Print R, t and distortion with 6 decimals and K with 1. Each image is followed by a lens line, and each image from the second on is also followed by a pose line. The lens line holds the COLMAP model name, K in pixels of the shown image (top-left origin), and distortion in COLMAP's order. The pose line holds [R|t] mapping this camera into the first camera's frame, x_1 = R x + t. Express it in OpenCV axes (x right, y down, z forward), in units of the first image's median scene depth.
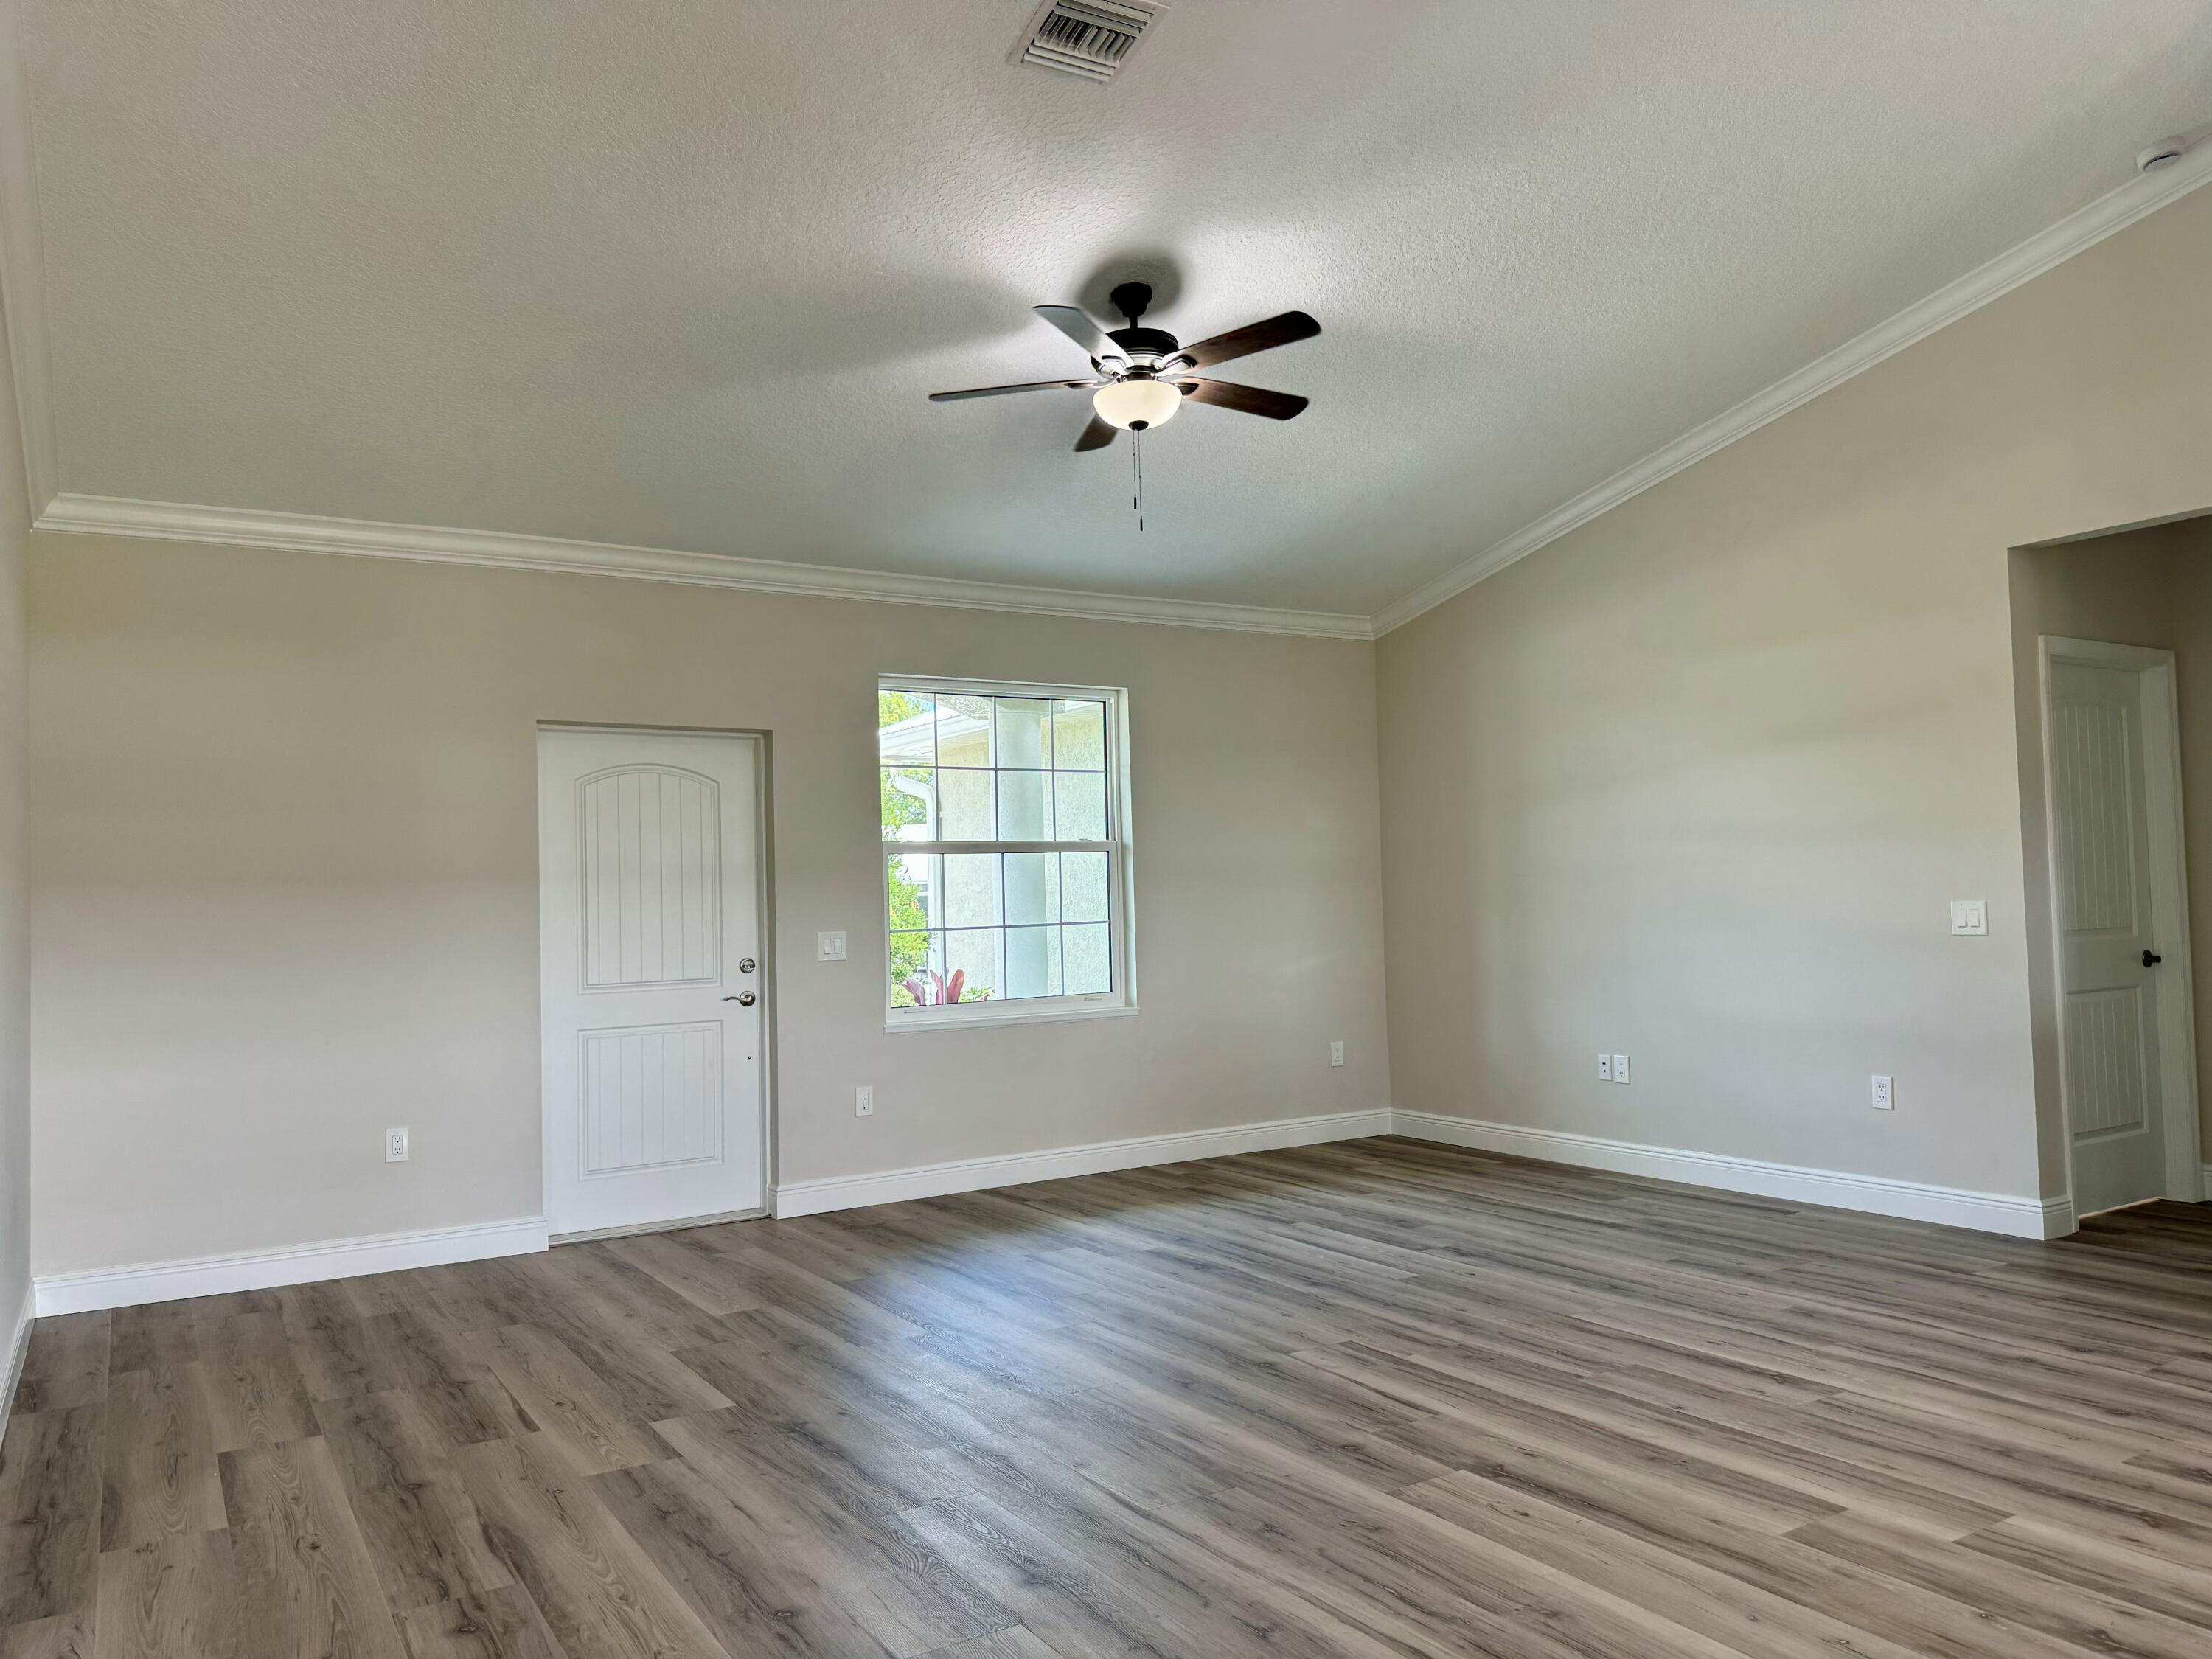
lens RADIAL K [[1588.8, 0, 1122.9], [0, 1588.8, 826.9], [0, 0, 1]] dist [0.040227, -0.038340]
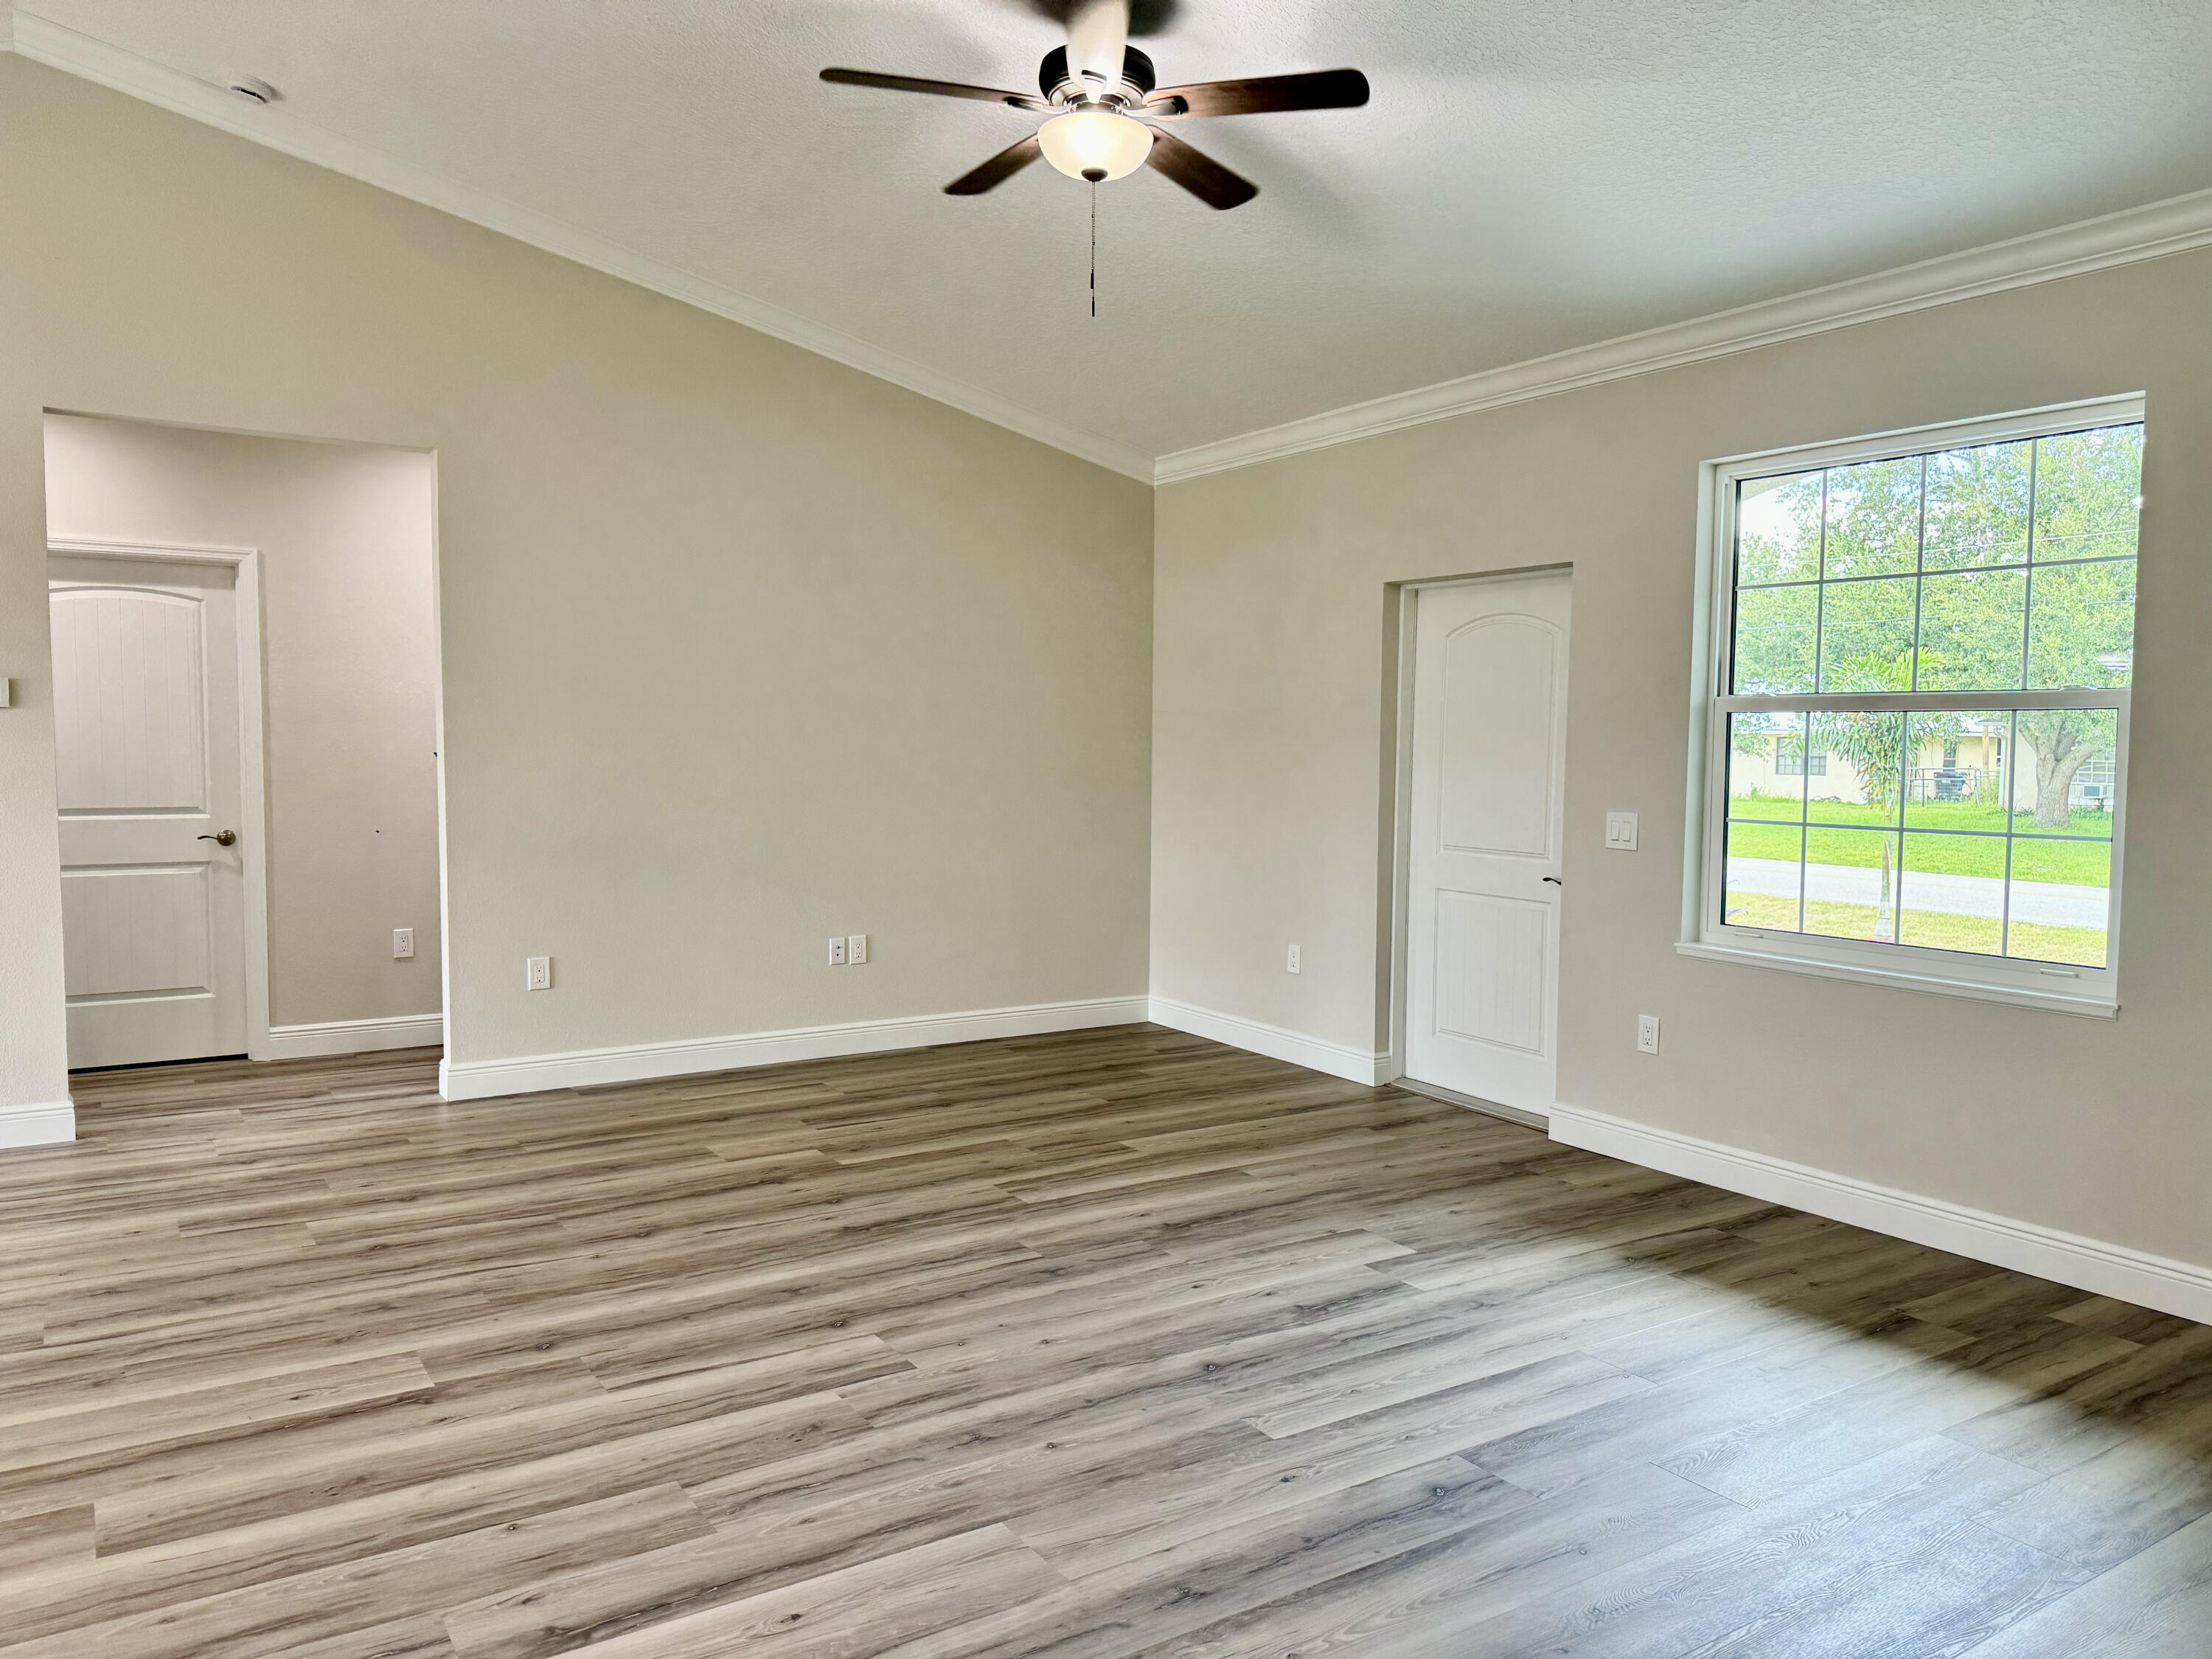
lens RADIAL K [[1588.8, 0, 1119.4], [0, 1588.8, 826.9], [0, 0, 1]] dist [0.040227, -0.038340]
pose [[0.010027, 0.088080, -0.996063, 0.998418], [0.037577, 0.995376, 0.088398, -0.011342], [0.999243, -0.038315, 0.006671, 1.217400]]
